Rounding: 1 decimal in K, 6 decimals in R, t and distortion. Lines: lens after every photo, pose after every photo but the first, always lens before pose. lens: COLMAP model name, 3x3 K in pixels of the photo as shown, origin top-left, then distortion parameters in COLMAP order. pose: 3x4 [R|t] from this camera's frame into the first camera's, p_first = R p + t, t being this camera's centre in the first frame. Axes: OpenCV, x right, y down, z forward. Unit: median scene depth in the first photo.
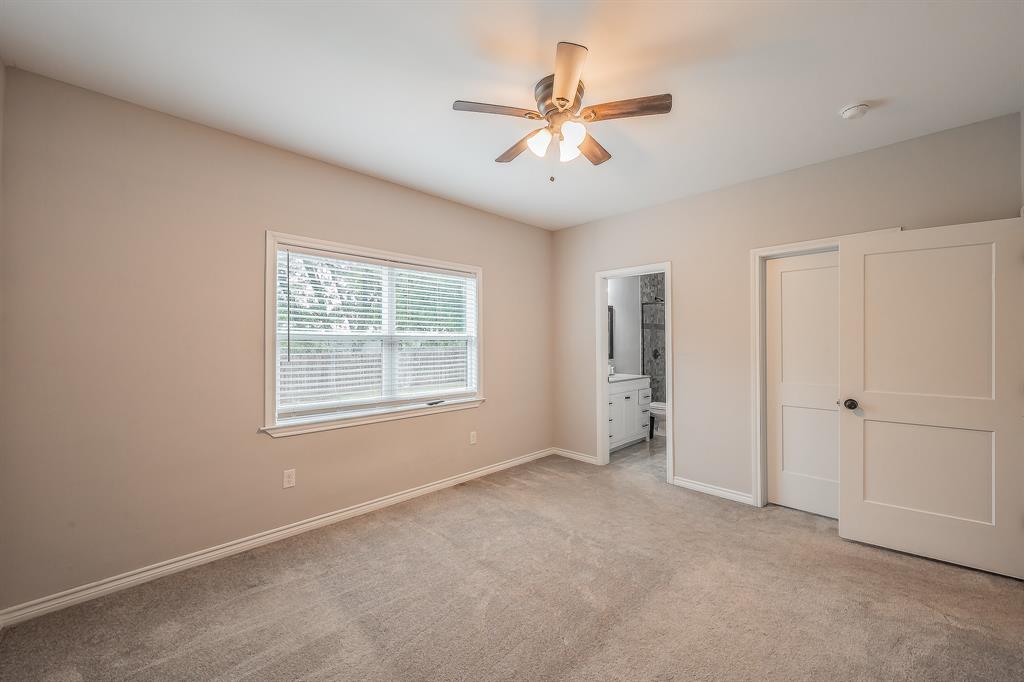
lens RADIAL K [[403.9, 0, 512.0], [0, 403.9, 341.0], [0, 0, 1]] dist [0.000357, 0.000008]
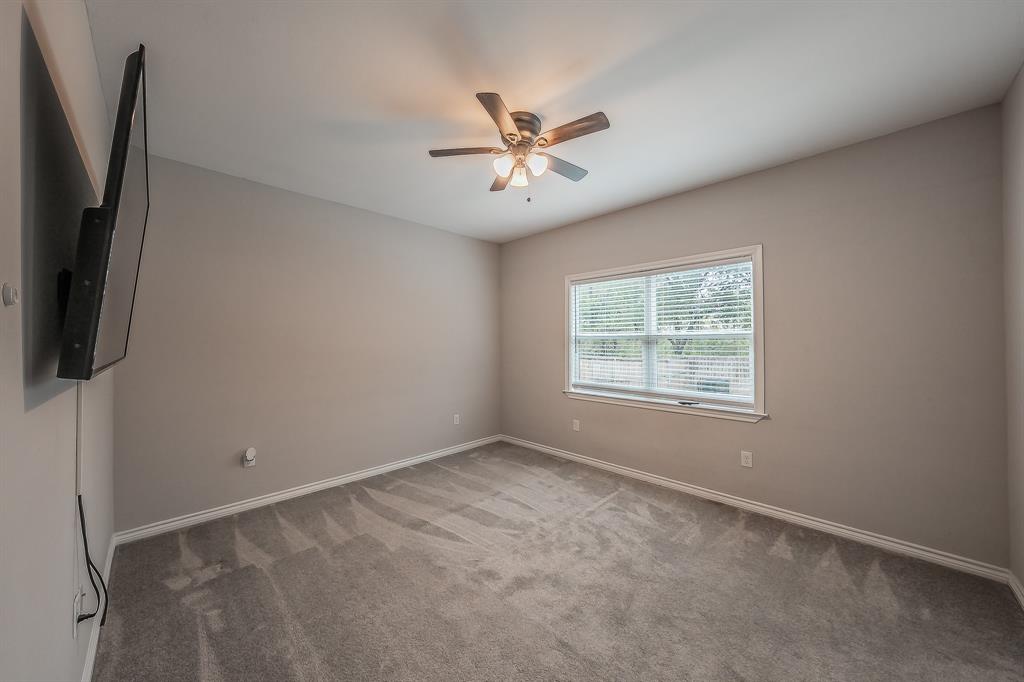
lens RADIAL K [[367.5, 0, 514.9], [0, 367.5, 342.9], [0, 0, 1]] dist [-0.000857, -0.000031]
pose [[-0.013796, 0.007035, -0.999880, 0.759061], [0.003539, 0.999969, 0.006987, -0.000165], [0.999899, -0.003442, -0.013821, 0.642244]]
